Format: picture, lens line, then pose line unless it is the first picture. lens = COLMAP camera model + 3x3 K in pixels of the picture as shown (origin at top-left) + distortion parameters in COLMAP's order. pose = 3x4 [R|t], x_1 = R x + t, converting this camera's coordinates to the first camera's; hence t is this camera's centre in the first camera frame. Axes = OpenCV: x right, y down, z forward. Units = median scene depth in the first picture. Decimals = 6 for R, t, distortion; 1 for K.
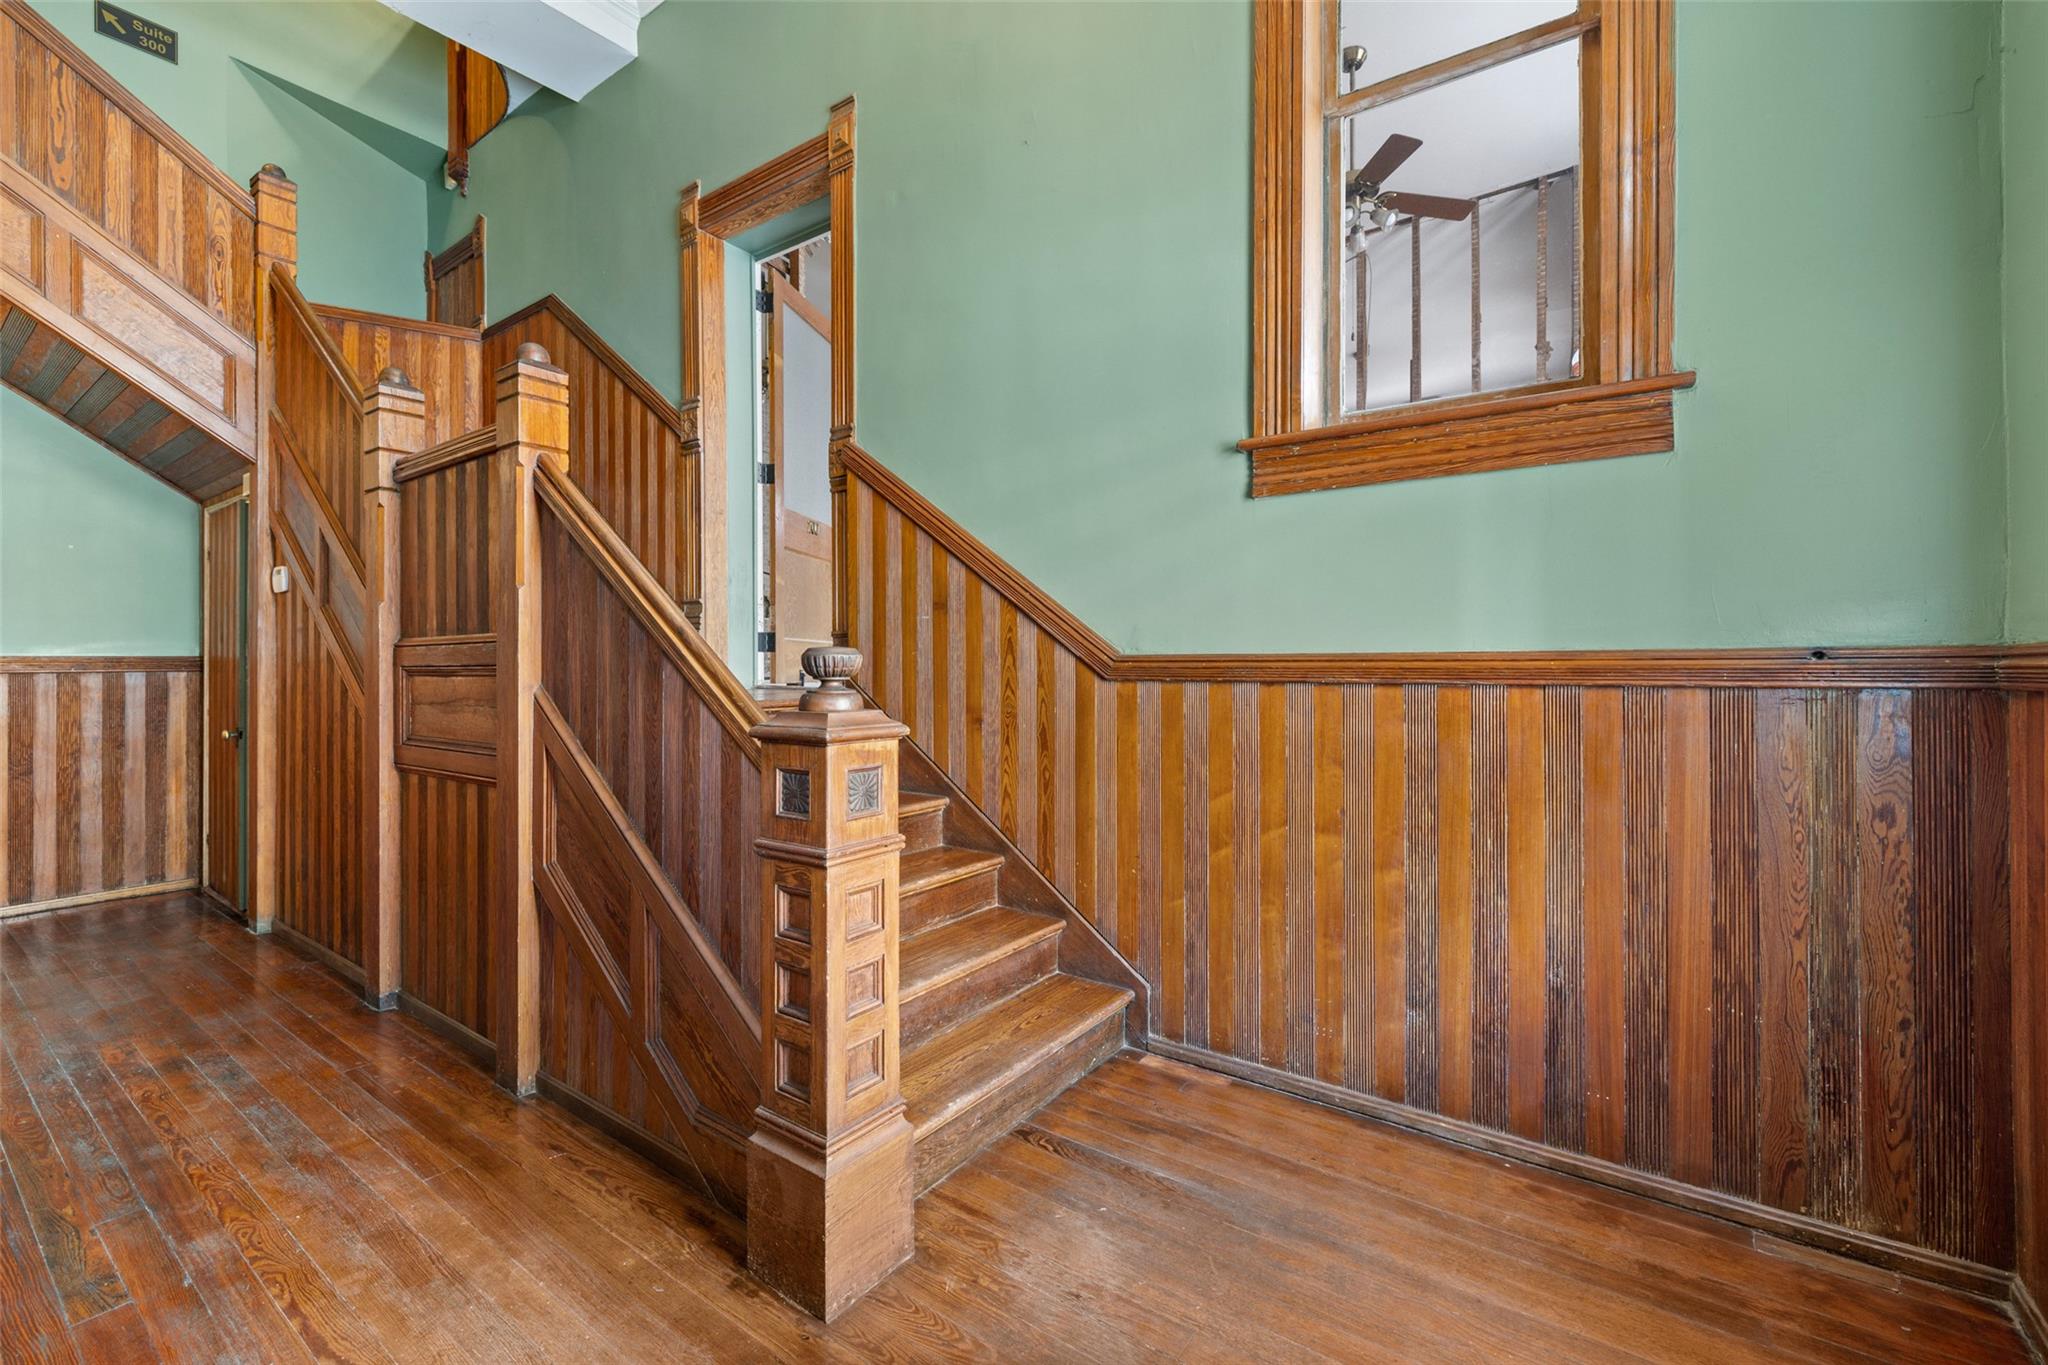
lens RADIAL K [[863.6, 0, 1029.6], [0, 863.6, 662.2], [0, 0, 1]] dist [0.002501, -0.000648]
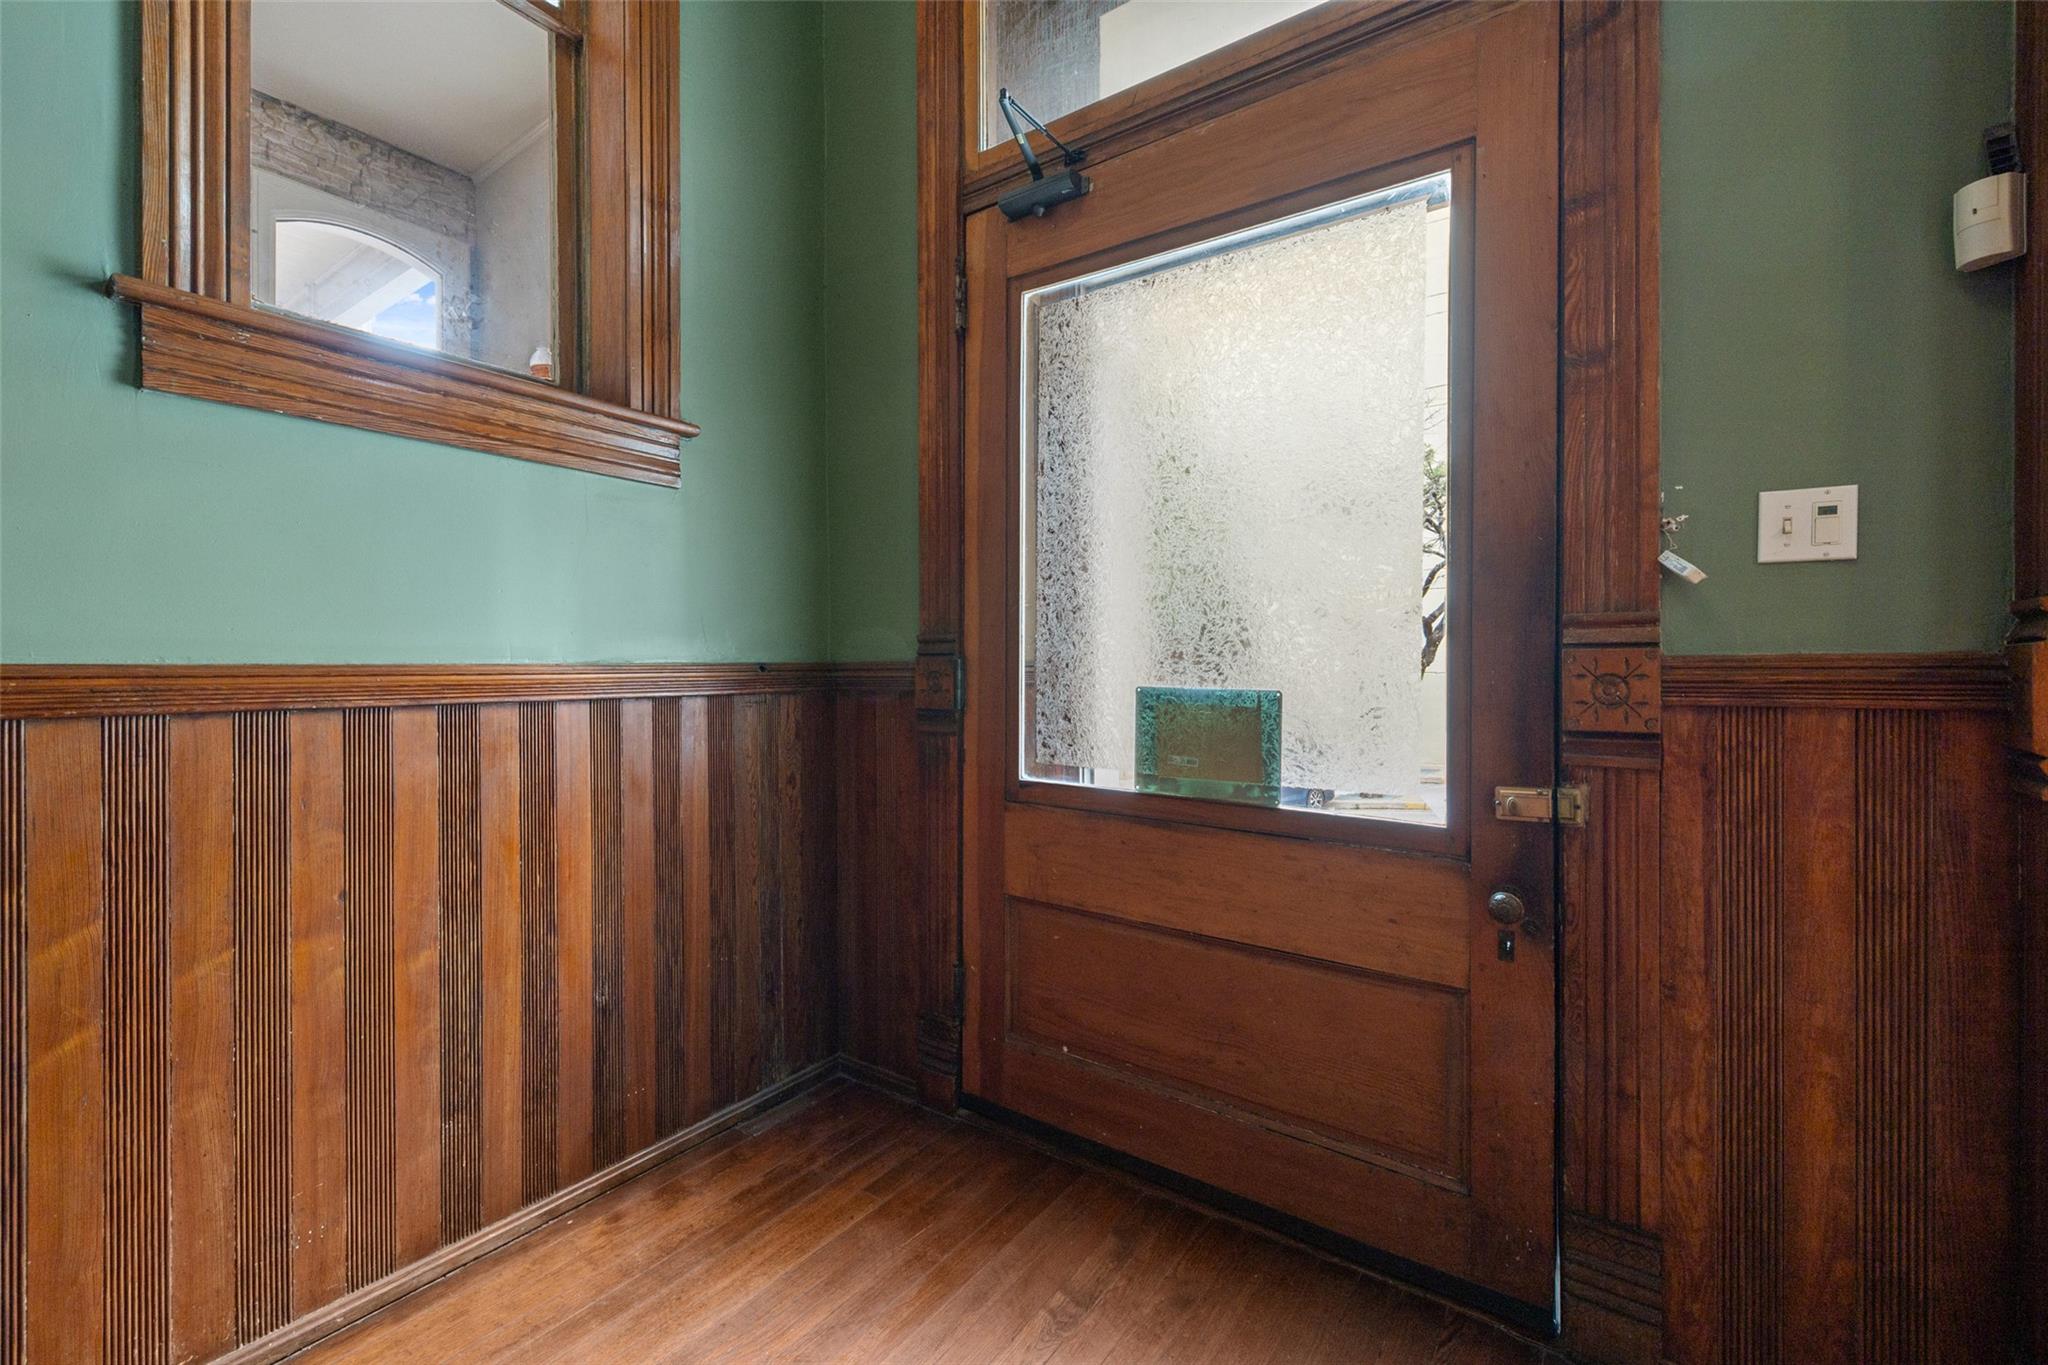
lens RADIAL K [[863.6, 0, 1024.9], [0, 863.6, 666.1], [0, 0, 1]] dist [0.002501, -0.000648]
pose [[-0.007390, 0.003136, 0.999968, -0.399302], [0.001956, 0.999993, -0.003122, -0.007560], [-0.999971, 0.001933, -0.007396, 0.555603]]
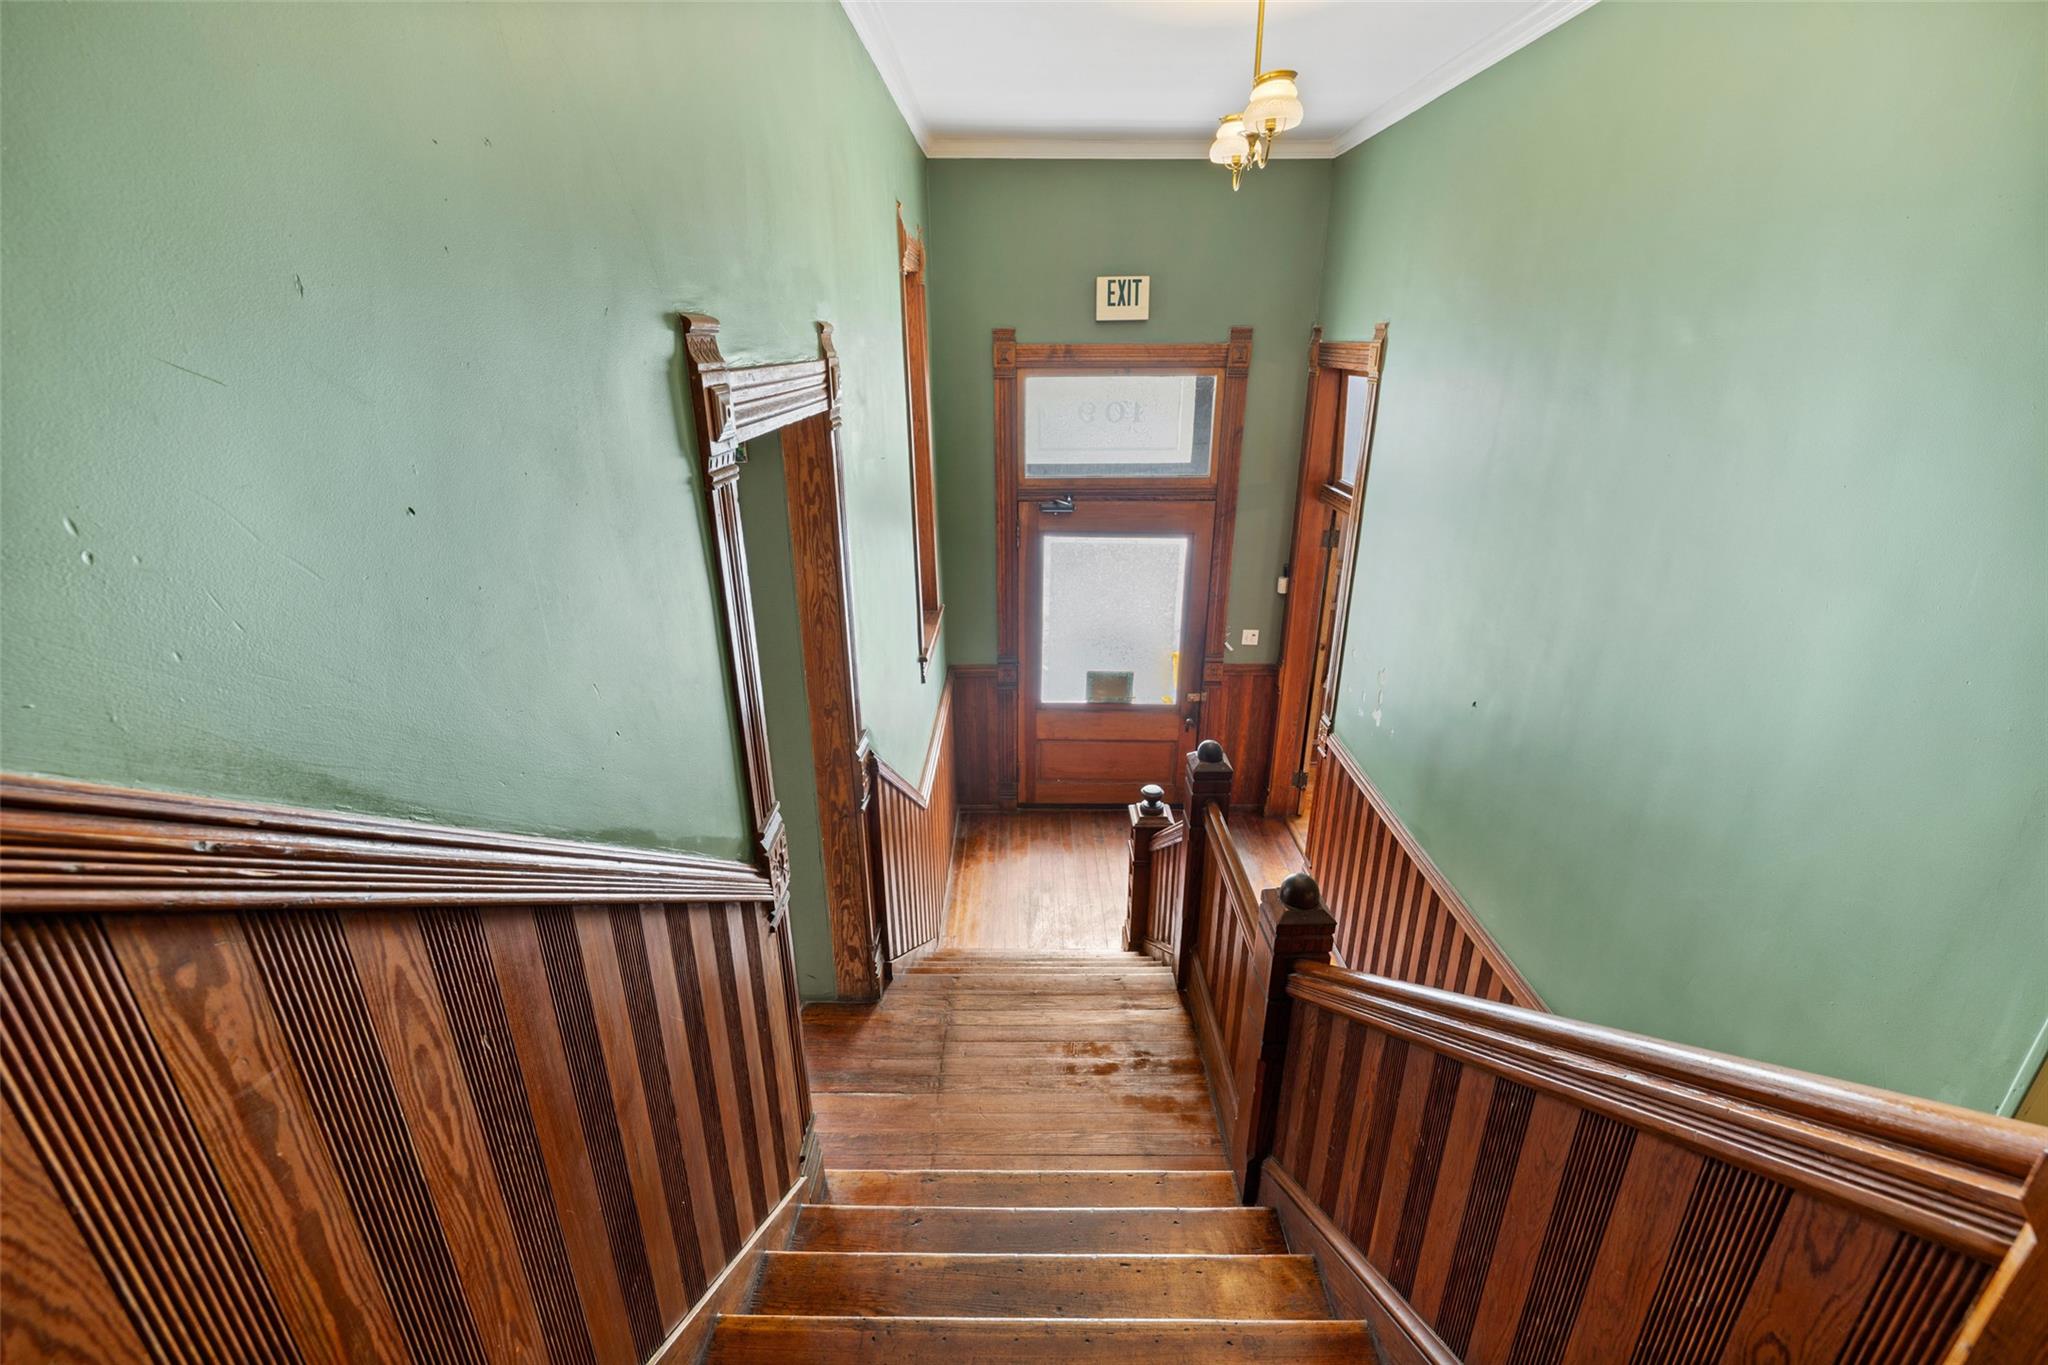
lens RADIAL K [[863.6, 0, 1022.7], [0, 863.6, 680.8], [0, 0, 1]] dist [0.002501, -0.000648]
pose [[-0.579229, -0.285949, 0.763366, -2.015730], [0.006751, 0.934740, 0.355267, -1.357861], [-0.815137, 0.210935, -0.539498, 2.784984]]
